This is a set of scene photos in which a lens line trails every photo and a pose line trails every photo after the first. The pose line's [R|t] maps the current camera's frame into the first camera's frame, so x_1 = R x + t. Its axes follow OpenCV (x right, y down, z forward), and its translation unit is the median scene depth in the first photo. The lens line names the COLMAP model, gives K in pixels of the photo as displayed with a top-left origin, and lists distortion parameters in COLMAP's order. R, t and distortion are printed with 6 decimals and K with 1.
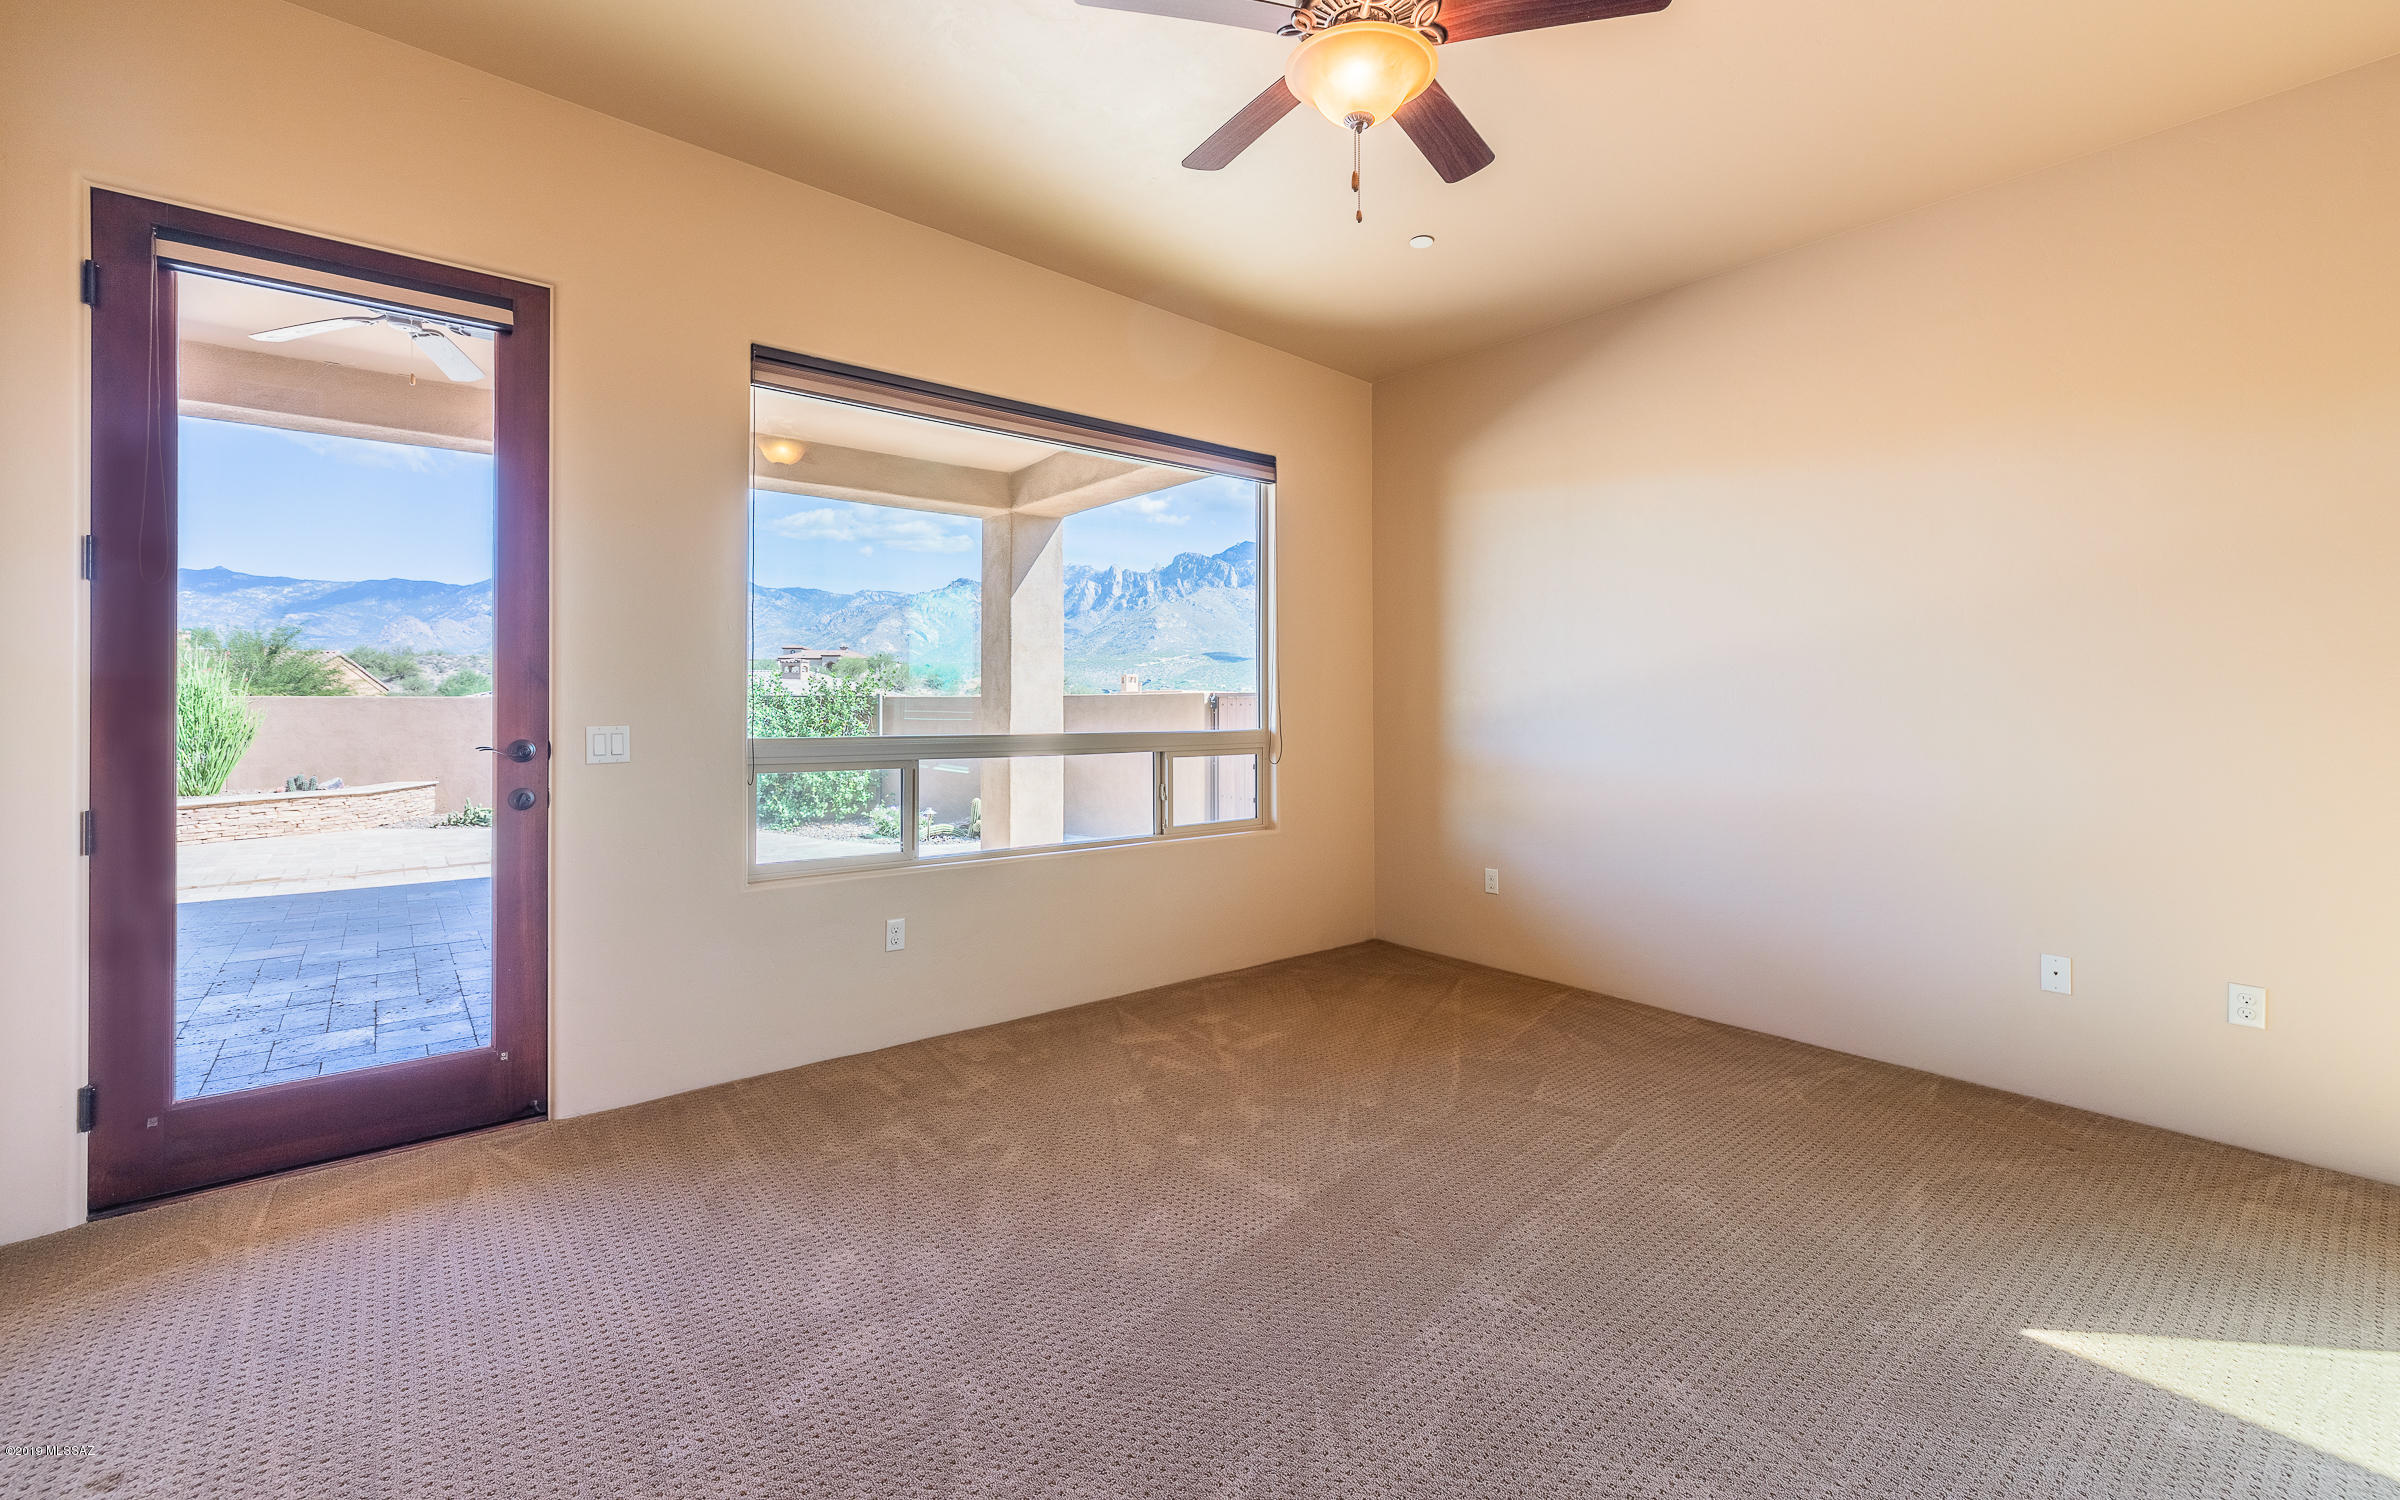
lens RADIAL K [[1002.3, 0, 1202.9], [0, 1002.3, 697.9], [0, 0, 1]] dist [0.002192, 0.000208]
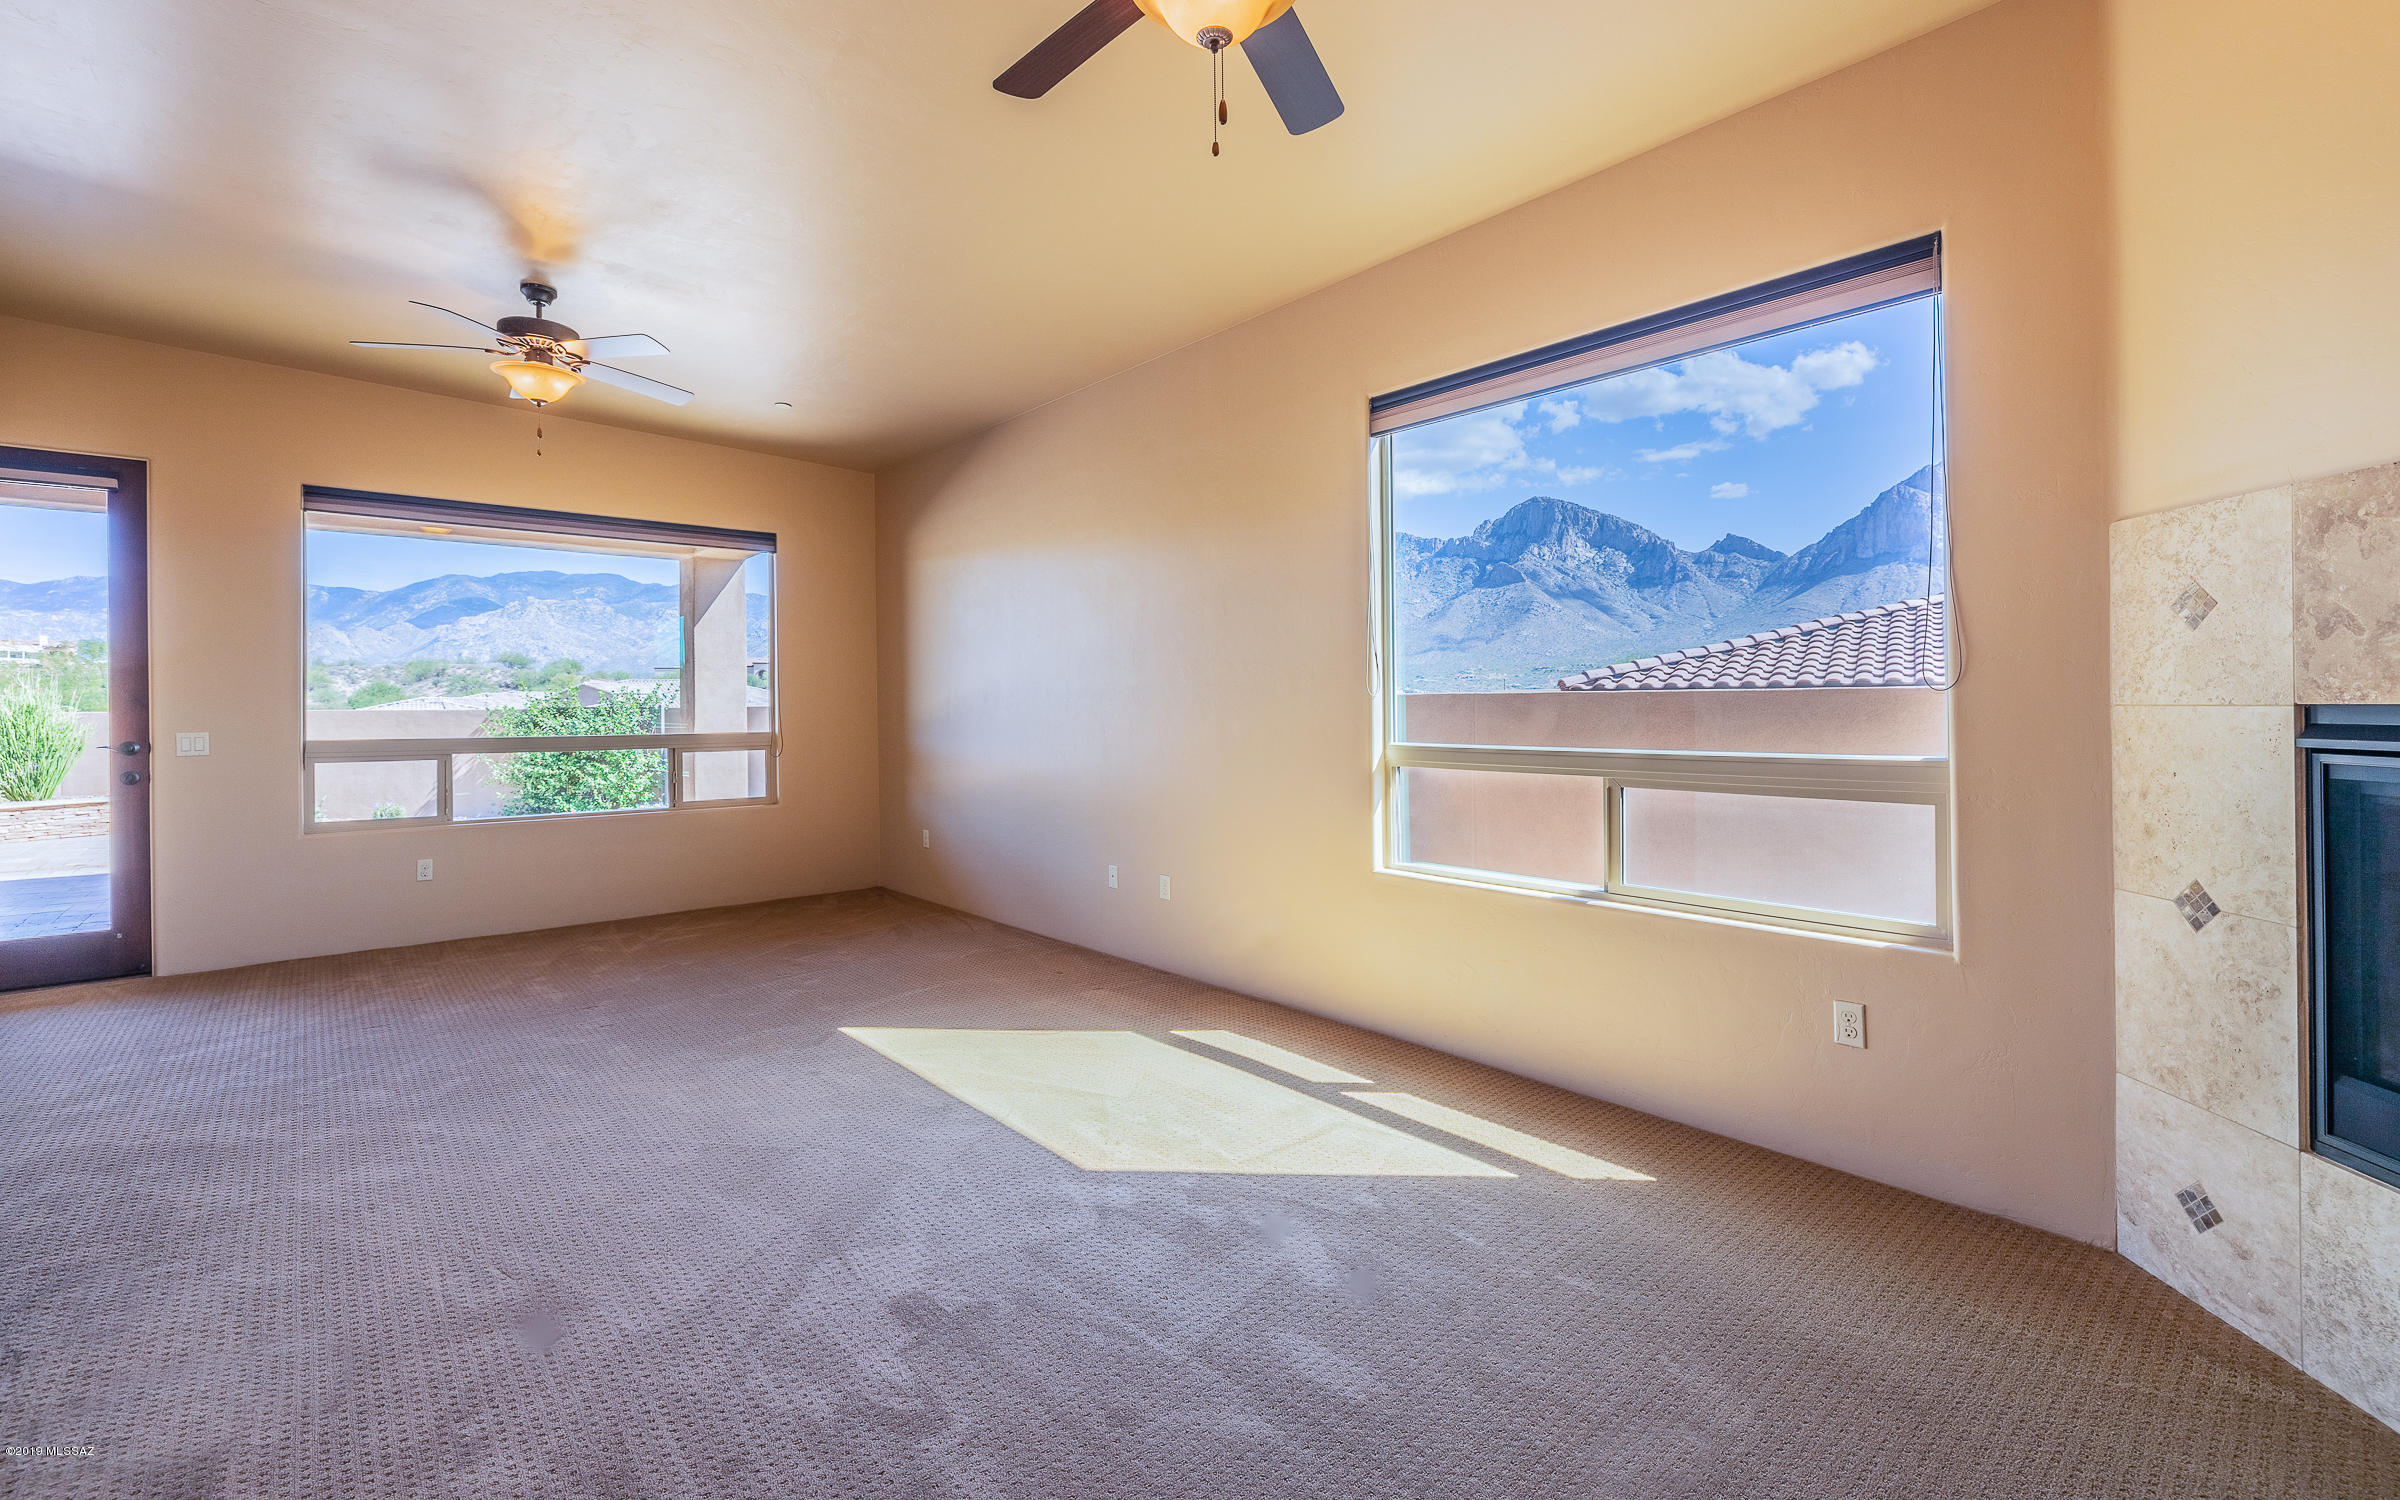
lens RADIAL K [[1028.7, 0, 1189.9], [0, 1028.7, 706.1], [0, 0, 1]] dist [-0.002391, 0.000109]
pose [[0.999485, -0.008594, 0.030912, 0.591085], [0.008494, 0.999958, 0.003387, -0.003994], [-0.030940, -0.003123, 0.999516, -0.427425]]
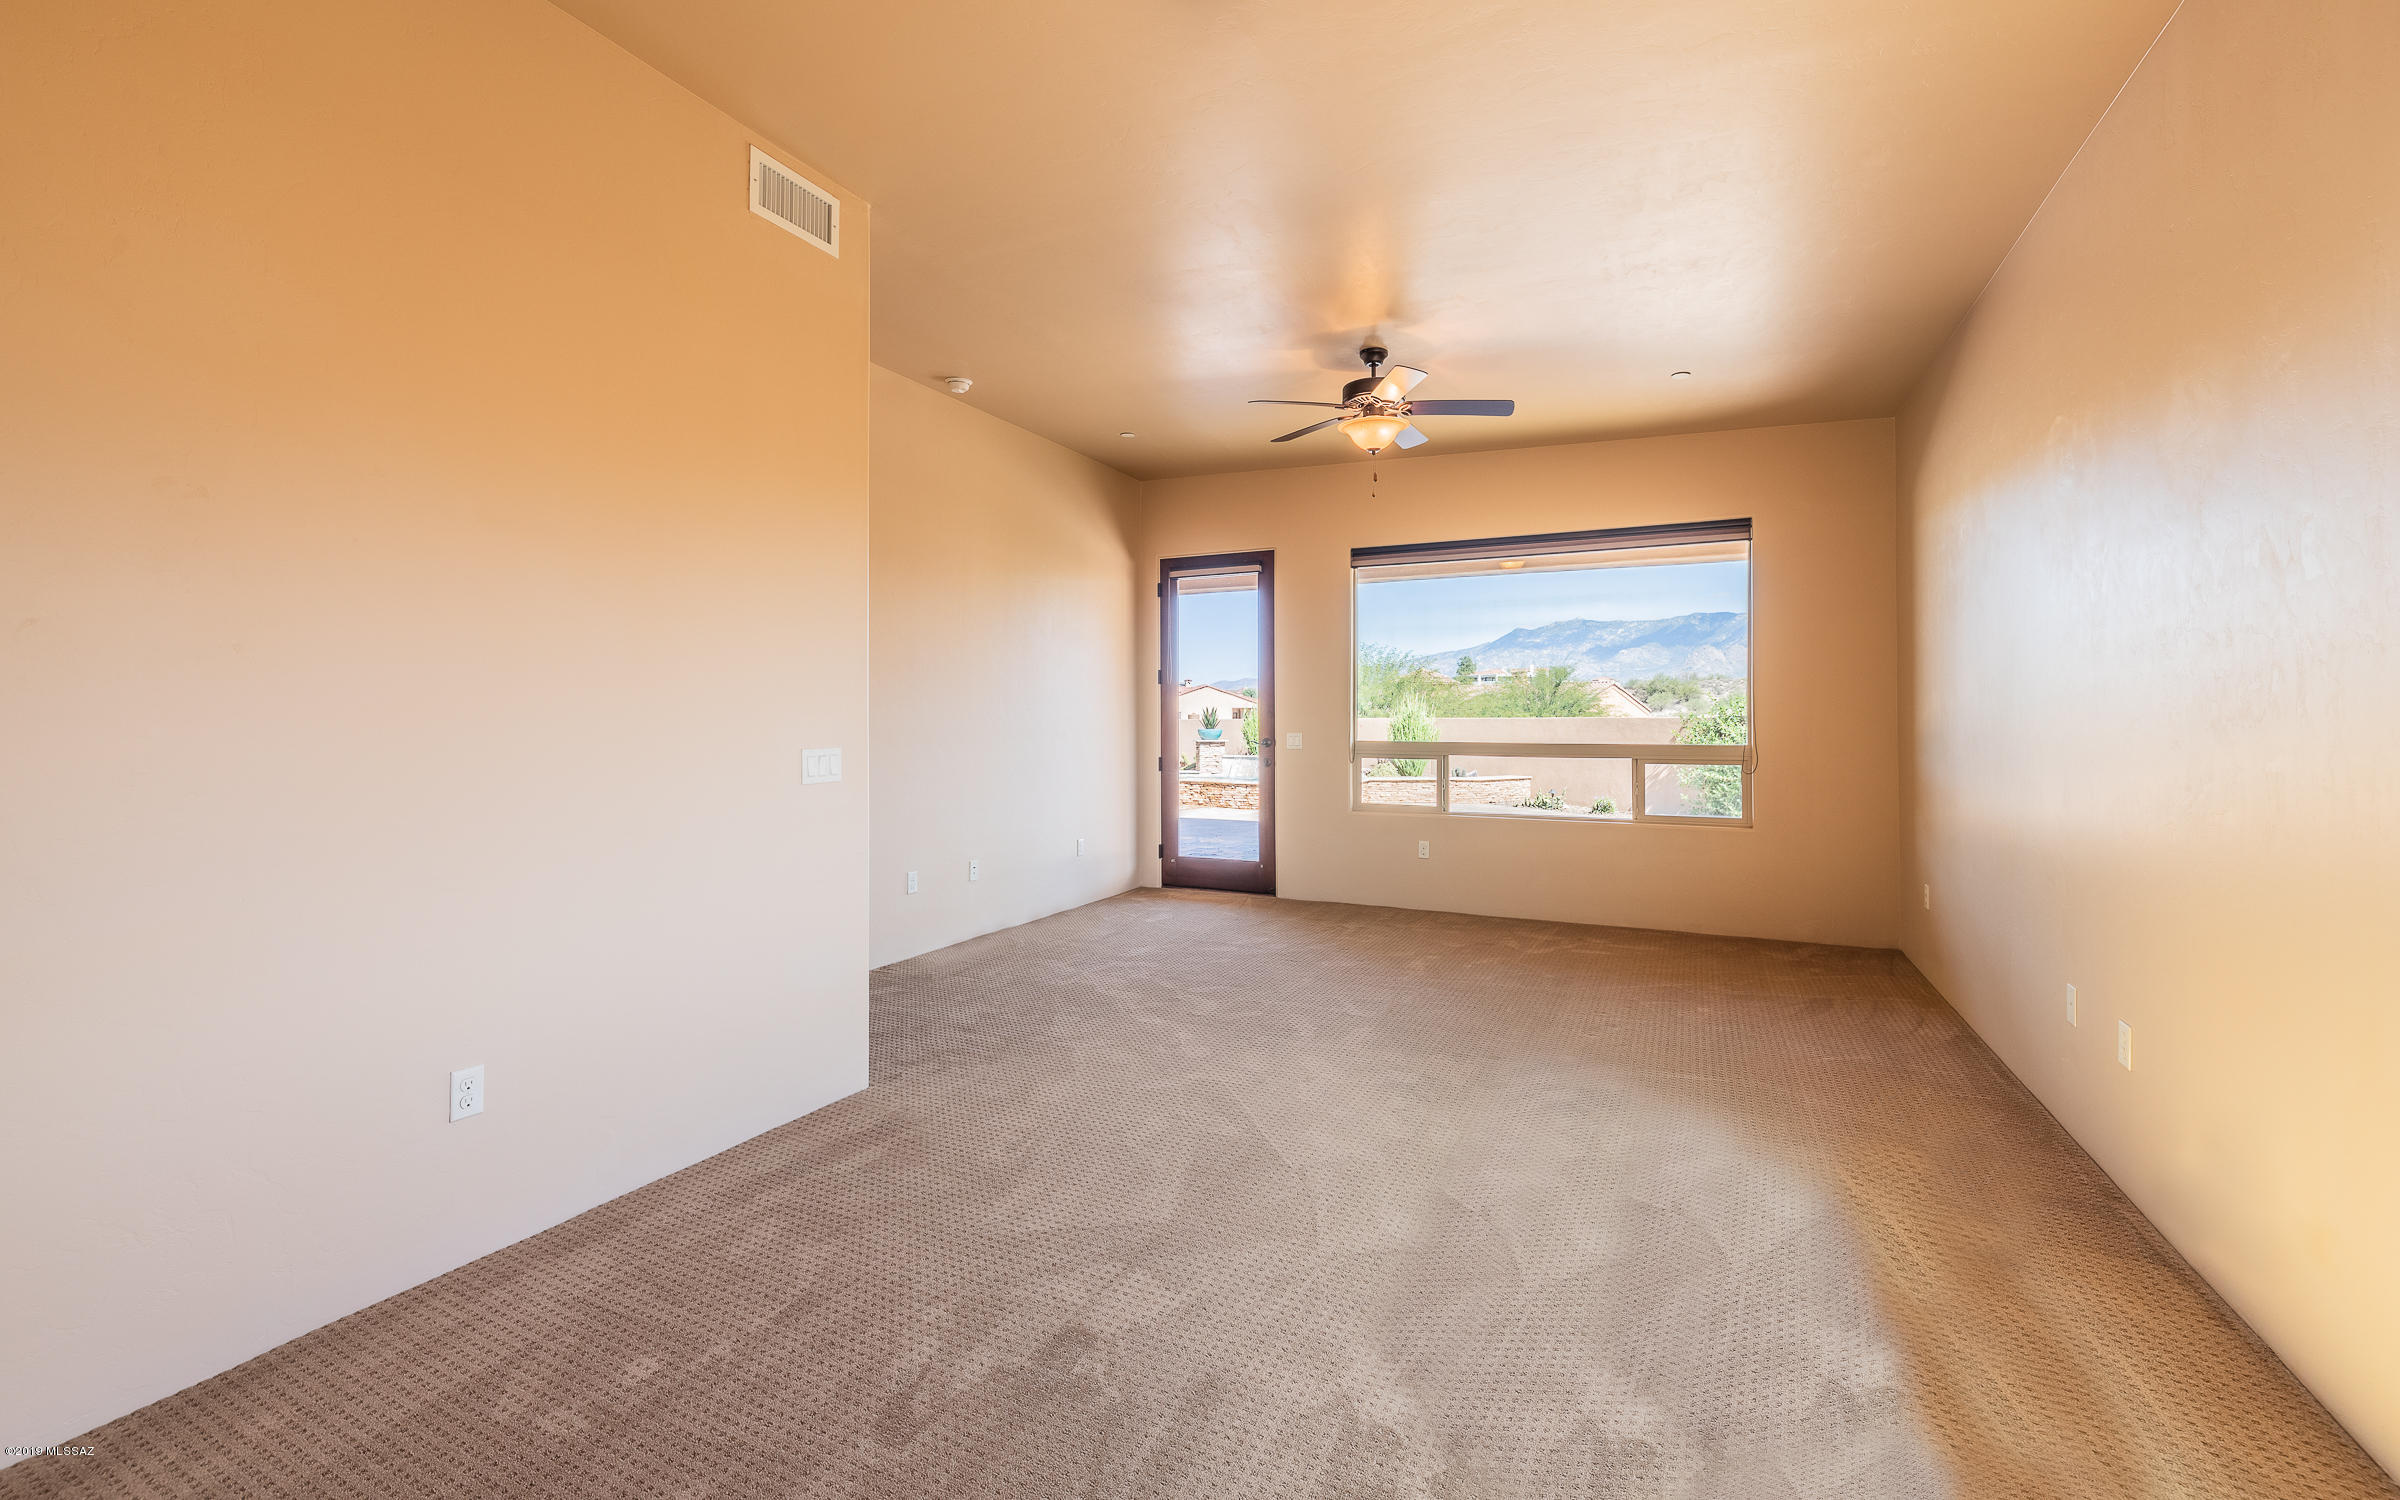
lens RADIAL K [[1004.1, 0, 1189.8], [0, 1004.1, 716.5], [0, 0, 1]] dist [0.000676, 0.000150]
pose [[0.414031, -0.004806, -0.910250, 0.881590], [0.004738, 0.999984, -0.003124, -0.002607], [0.910250, -0.003019, 0.414048, -0.108803]]
